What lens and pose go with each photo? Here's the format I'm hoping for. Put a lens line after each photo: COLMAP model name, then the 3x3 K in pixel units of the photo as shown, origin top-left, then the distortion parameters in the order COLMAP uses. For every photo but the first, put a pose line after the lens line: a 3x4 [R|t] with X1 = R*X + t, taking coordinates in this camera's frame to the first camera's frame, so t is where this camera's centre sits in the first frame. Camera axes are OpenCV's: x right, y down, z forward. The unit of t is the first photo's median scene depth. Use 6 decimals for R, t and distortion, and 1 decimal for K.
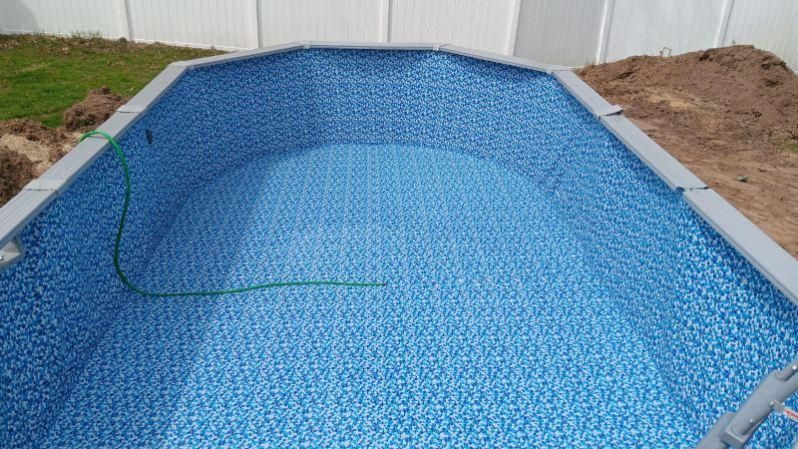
lens RADIAL K [[637.5, 0, 400.5], [0, 637.5, 220.1], [0, 0, 1]] dist [0.077877, -0.174665]
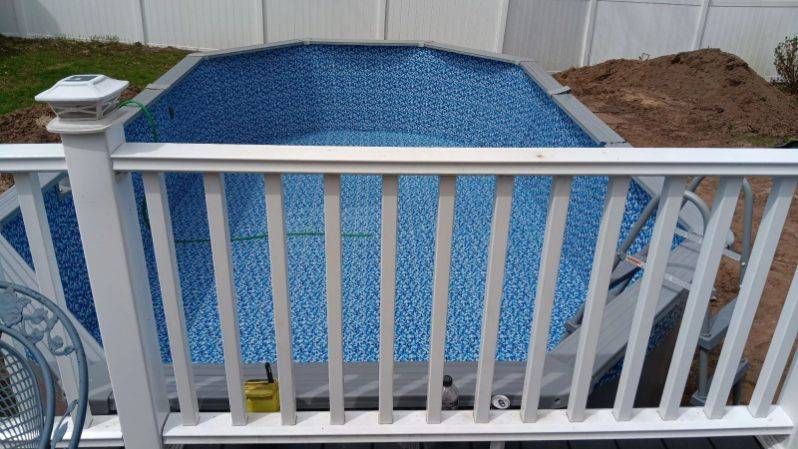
lens RADIAL K [[637.5, 0, 399.1], [0, 637.5, 219.7], [0, 0, 1]] dist [0.077877, -0.174665]
pose [[0.999962, 0.005334, -0.006902, 0.025081], [-0.005493, 0.999717, -0.023154, 0.064714], [0.006777, 0.023191, 0.999708, -0.119286]]
